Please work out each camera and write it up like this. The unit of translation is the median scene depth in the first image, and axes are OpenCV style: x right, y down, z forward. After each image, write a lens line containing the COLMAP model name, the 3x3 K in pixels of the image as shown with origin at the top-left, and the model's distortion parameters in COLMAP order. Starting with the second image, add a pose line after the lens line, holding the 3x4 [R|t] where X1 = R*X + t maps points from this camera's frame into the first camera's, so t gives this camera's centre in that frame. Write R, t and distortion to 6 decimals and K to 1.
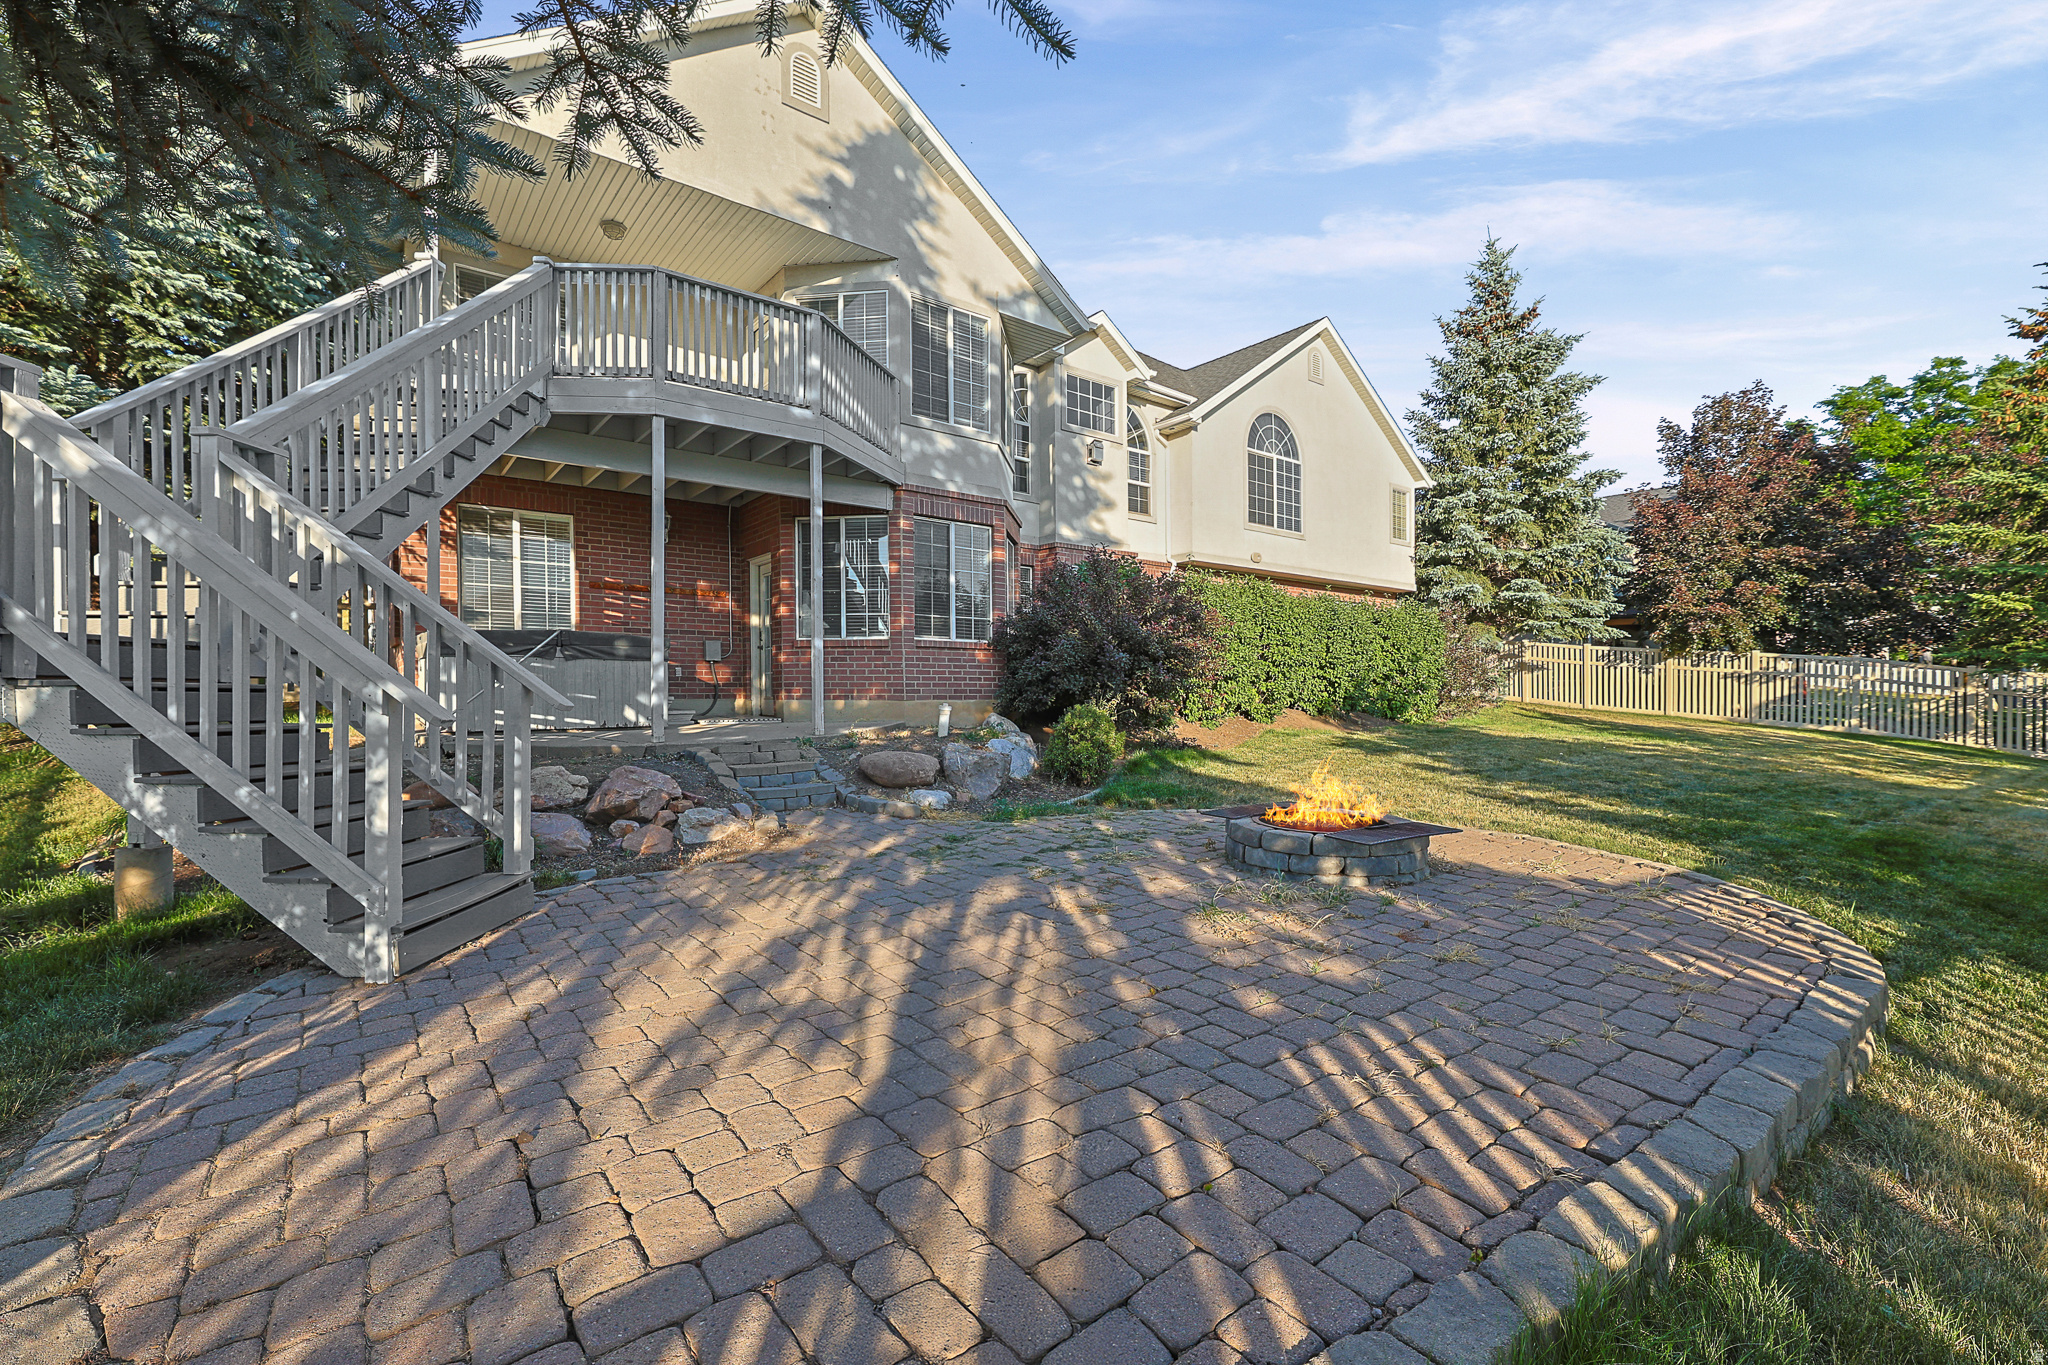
lens RADIAL K [[838.6, 0, 1024.0], [0, 838.6, 682.5], [0, 0, 1]] dist [0.000562, 0.000036]
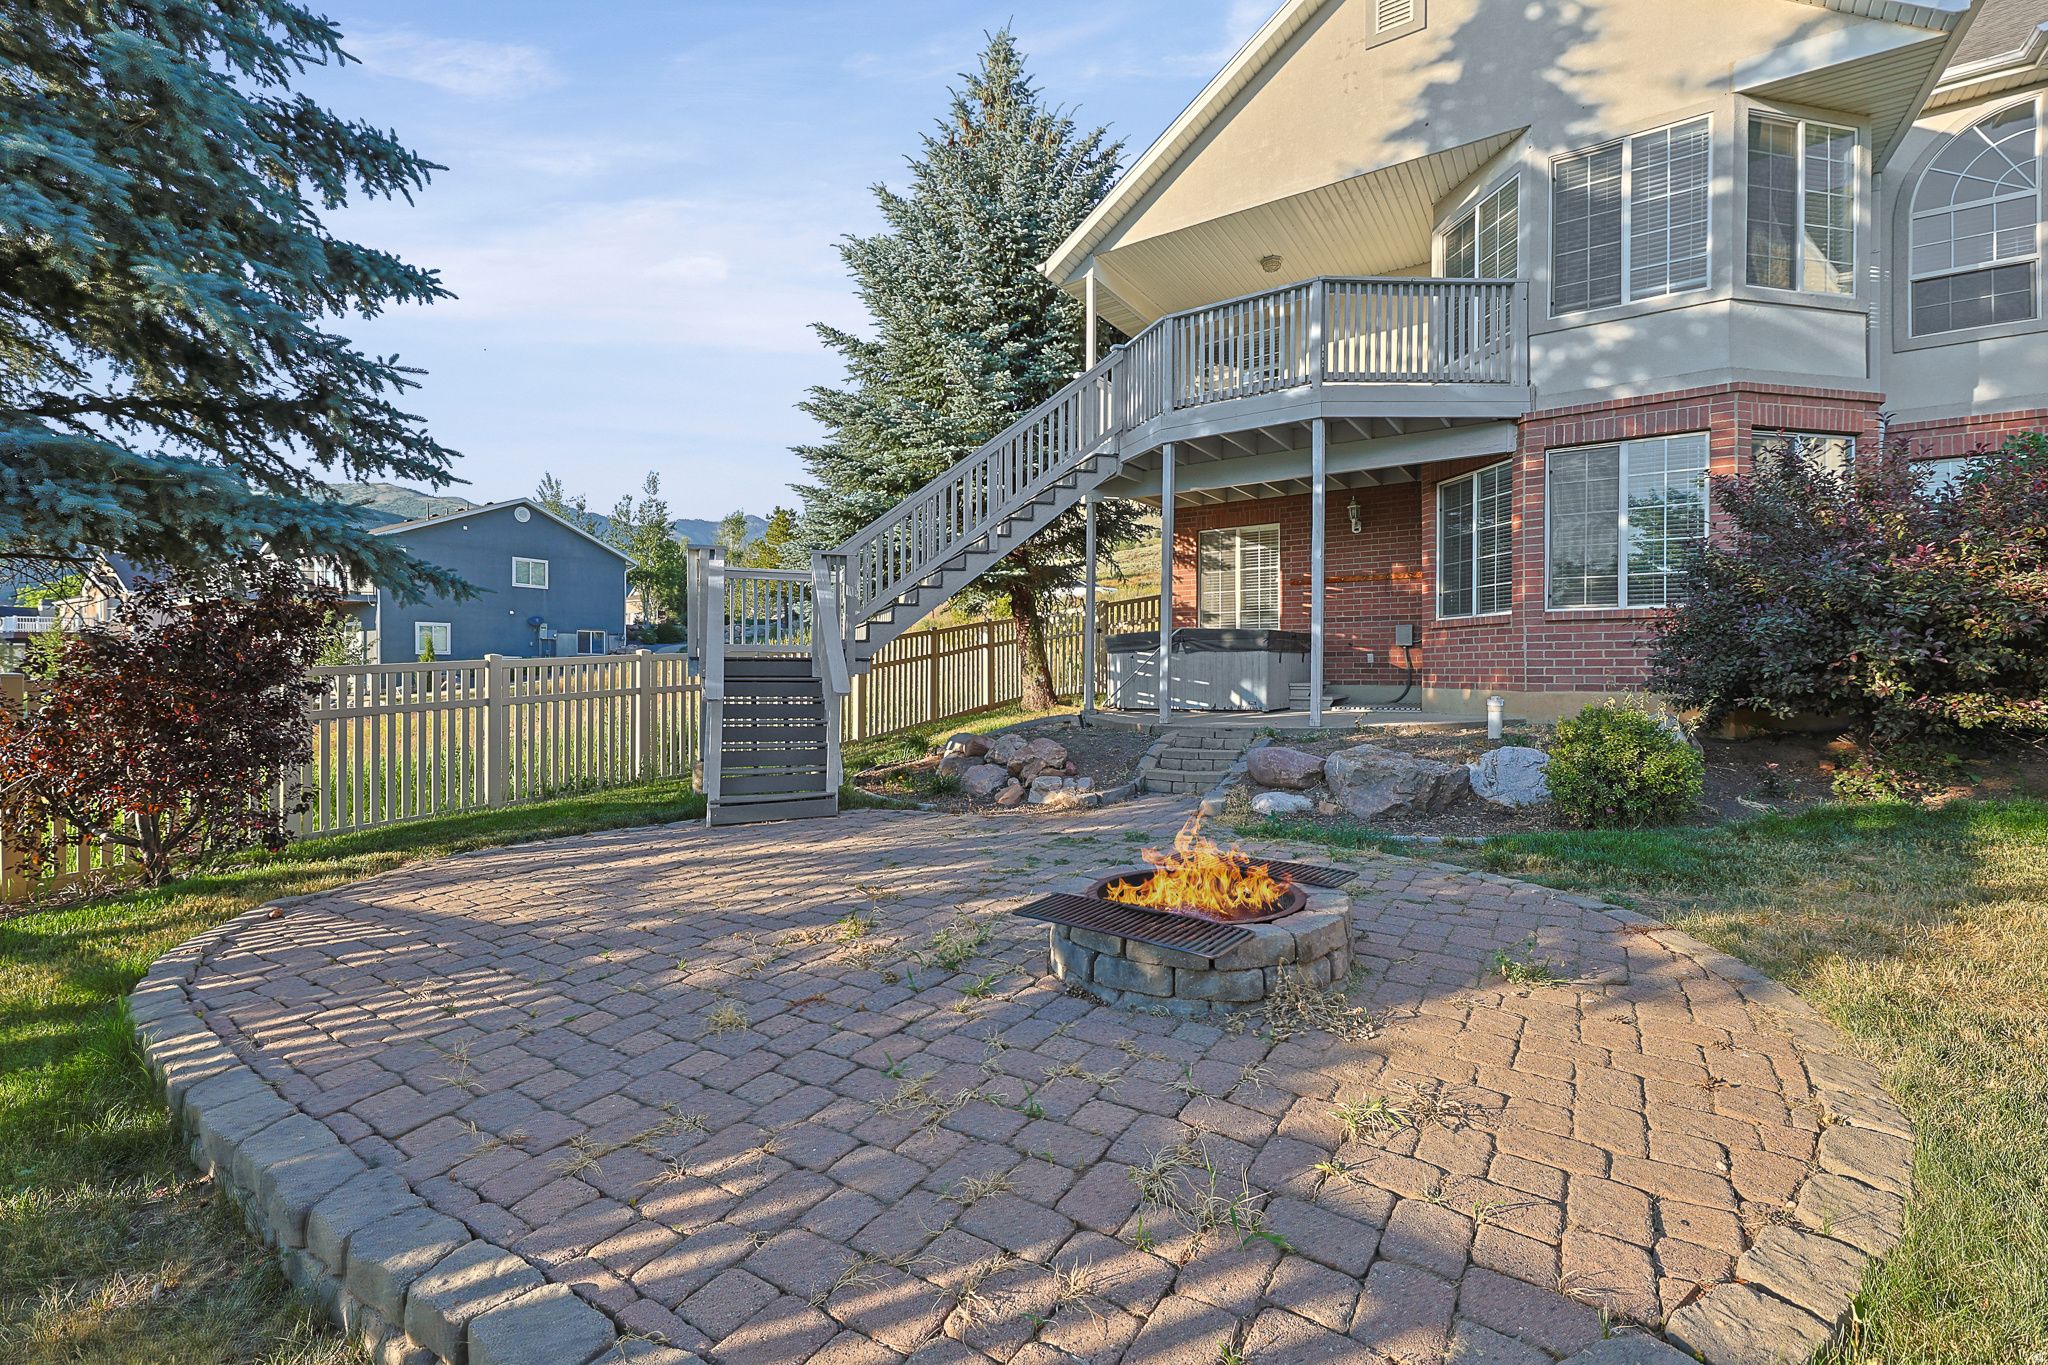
lens RADIAL K [[841.3, 0, 1055.5], [0, 841.3, 672.8], [0, 0, 1]] dist [-0.001723, -0.000511]
pose [[0.363886, 0.000065, -0.931443, 0.432892], [0.012146, 0.999915, 0.004815, -0.004904], [0.931364, -0.013065, 0.363854, 0.309961]]
